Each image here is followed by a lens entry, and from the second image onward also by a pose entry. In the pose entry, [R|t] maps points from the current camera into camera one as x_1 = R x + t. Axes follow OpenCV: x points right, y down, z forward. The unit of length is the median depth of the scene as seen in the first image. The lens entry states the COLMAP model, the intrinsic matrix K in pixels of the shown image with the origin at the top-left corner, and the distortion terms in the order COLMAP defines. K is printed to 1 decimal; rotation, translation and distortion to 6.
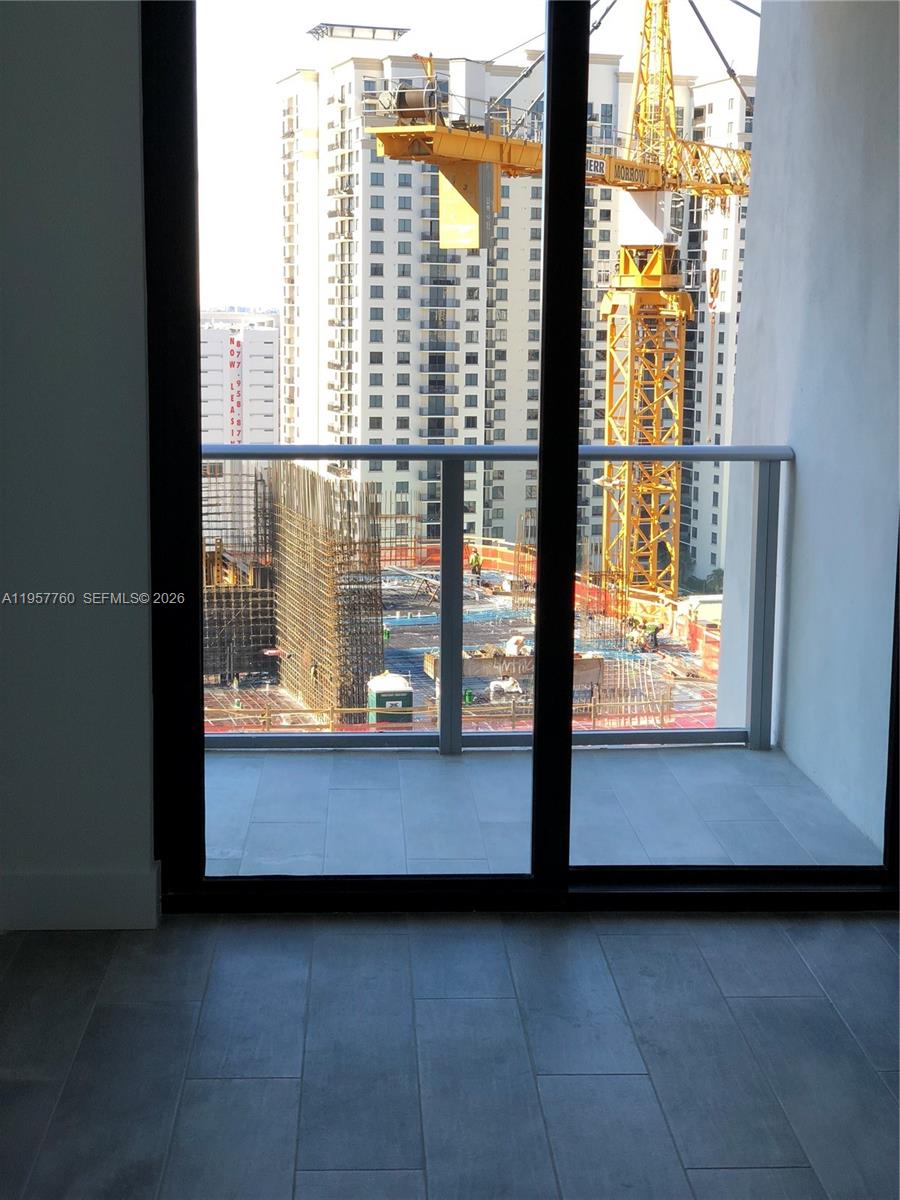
lens RADIAL K [[1813.2, 0, 450.0], [0, 1813.2, 600.0], [0, 0, 1]] dist [0.152723, -0.734279]
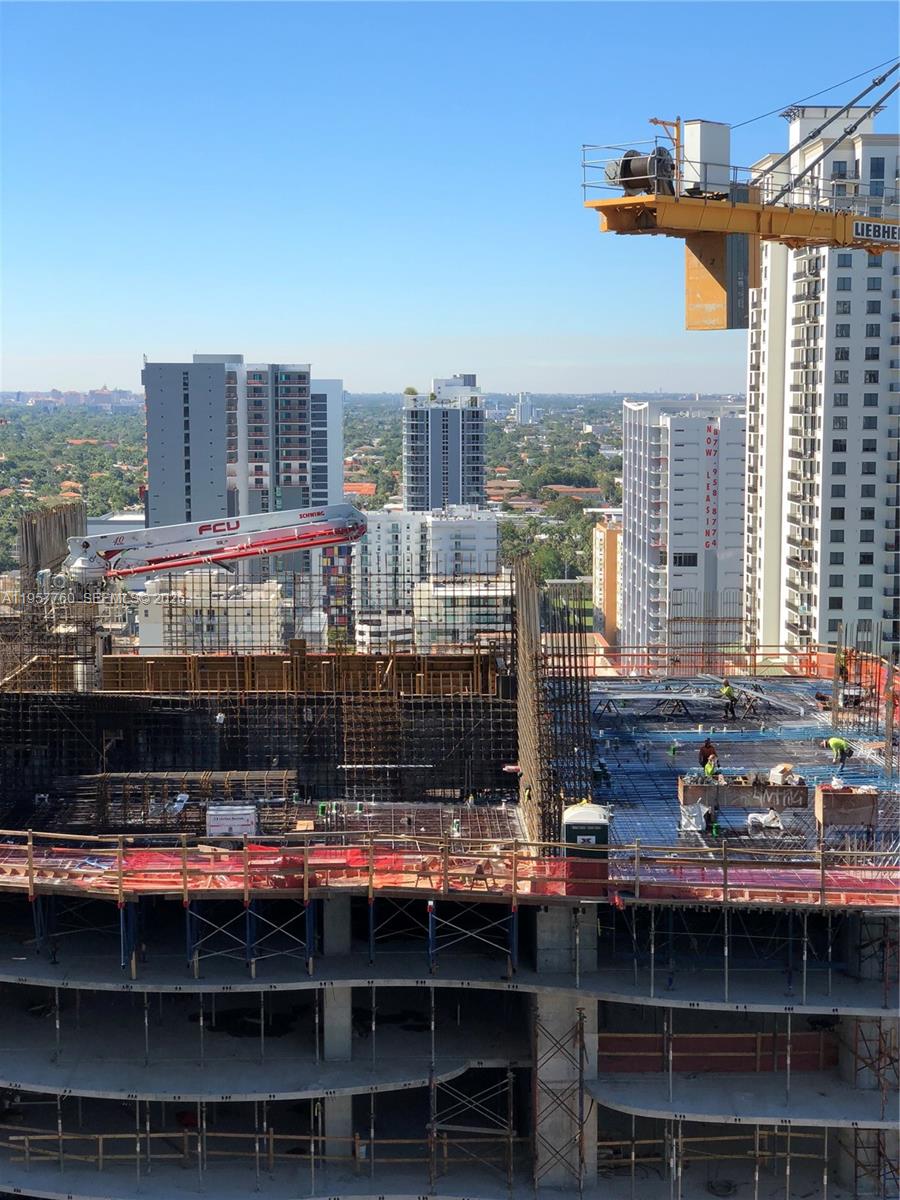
lens RADIAL K [[1790.9, 0, 449.4], [0, 1790.9, 667.4], [0, 0, 1]] dist [0.045830, -0.495872]
pose [[0.953125, 0.033573, -0.300709, 0.146407], [-0.036051, 0.999346, -0.002692, -0.019141], [0.300422, 0.013407, 0.953712, 0.117043]]
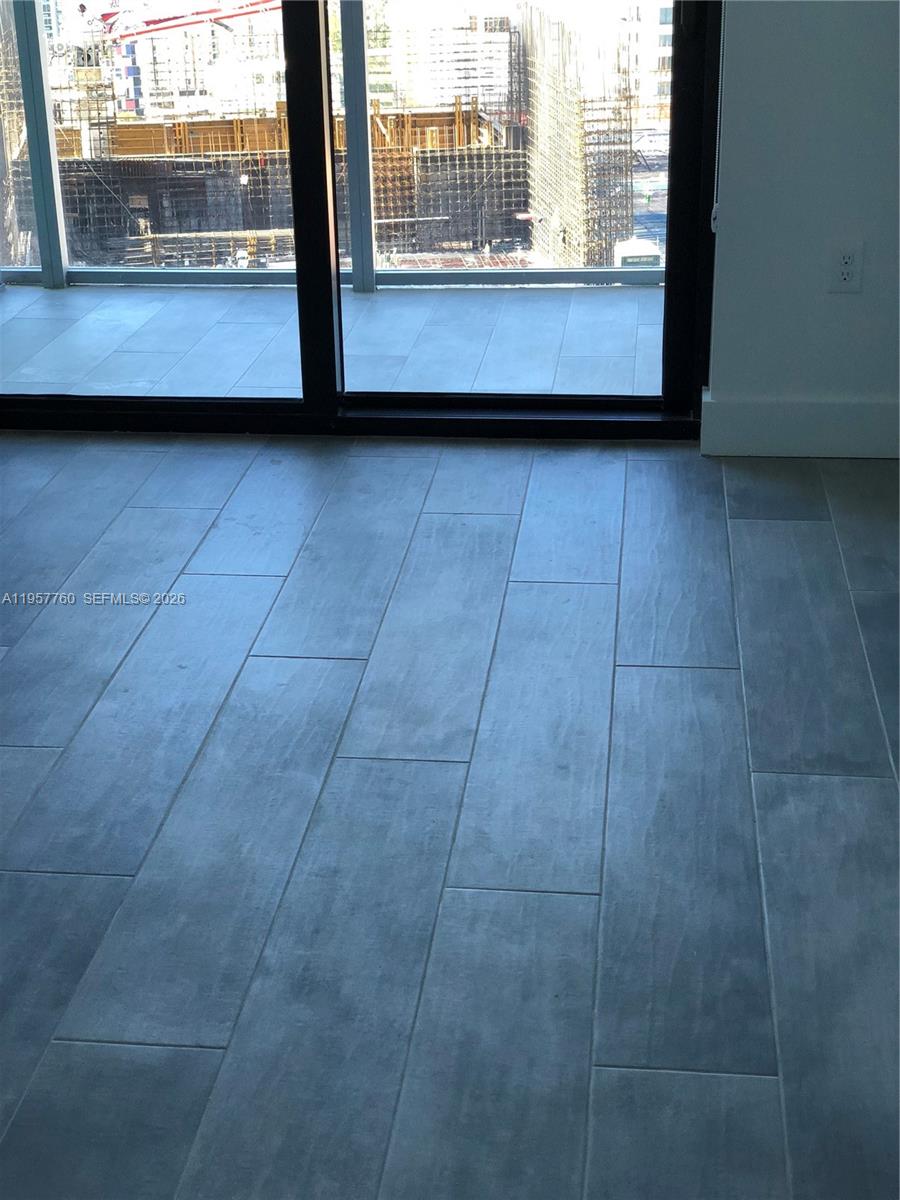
lens RADIAL K [[1813.2, 0, 450.0], [0, 1813.2, 600.0], [0, 0, 1]] dist [0.152723, -0.734279]
pose [[0.987176, 0.032624, -0.156264, 0.023180], [0.004531, 0.972774, 0.231710, 0.001945], [0.159569, -0.229446, 0.960152, 0.000431]]
